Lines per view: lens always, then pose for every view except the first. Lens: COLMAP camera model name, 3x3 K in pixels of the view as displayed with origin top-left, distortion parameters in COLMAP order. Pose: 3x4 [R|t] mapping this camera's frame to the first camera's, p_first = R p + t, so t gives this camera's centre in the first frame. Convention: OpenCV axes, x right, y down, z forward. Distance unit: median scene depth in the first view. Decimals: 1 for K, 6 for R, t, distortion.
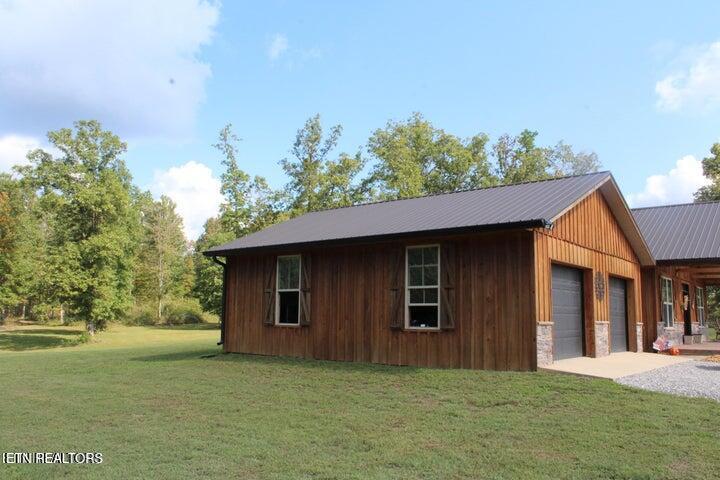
lens RADIAL K [[600.4, 0, 356.1], [0, 600.4, 238.8], [0, 0, 1]] dist [-0.172164, 0.158815]
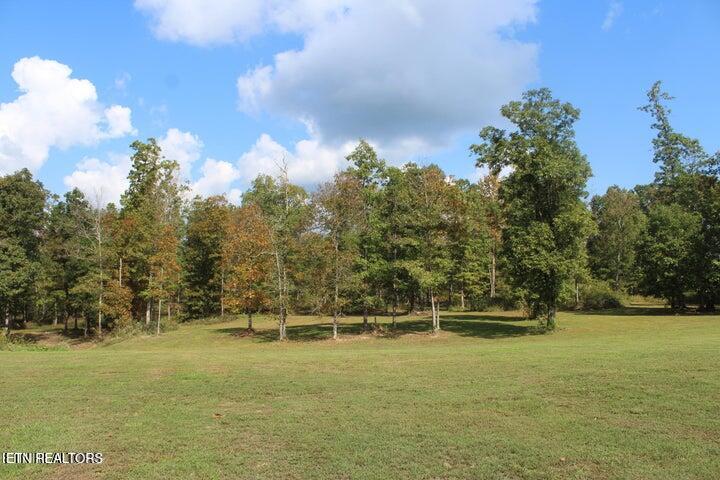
lens RADIAL K [[600.4, 0, 356.1], [0, 600.4, 238.8], [0, 0, 1]] dist [-0.172164, 0.158815]
pose [[0.862922, -0.043869, -0.503430, -0.188384], [0.057142, 0.998306, 0.010953, 0.004469], [0.502096, -0.038219, 0.863967, 0.029621]]
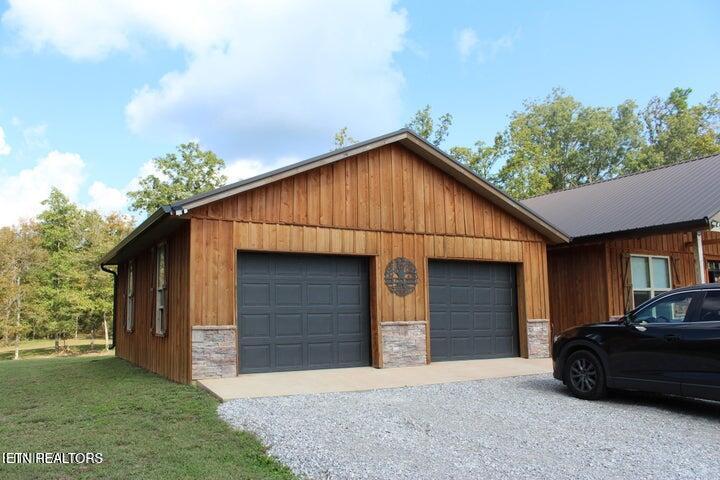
lens RADIAL K [[600.4, 0, 356.1], [0, 600.4, 238.8], [0, 0, 1]] dist [-0.172164, 0.158815]
pose [[0.931406, -0.076941, -0.355758, 0.158090], [0.077863, 0.996895, -0.011750, 0.008733], [0.355558, -0.016756, 0.934504, 0.056010]]
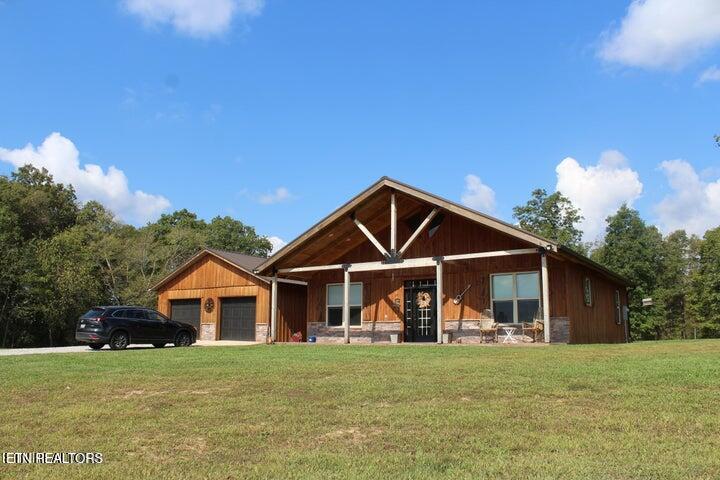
lens RADIAL K [[600.4, 0, 356.1], [0, 600.4, 238.8], [0, 0, 1]] dist [-0.172164, 0.158815]
pose [[0.088975, -0.192287, -0.977297, 0.601347], [0.121759, 0.975929, -0.180932, 0.069290], [0.988564, -0.102896, 0.110246, 0.312314]]
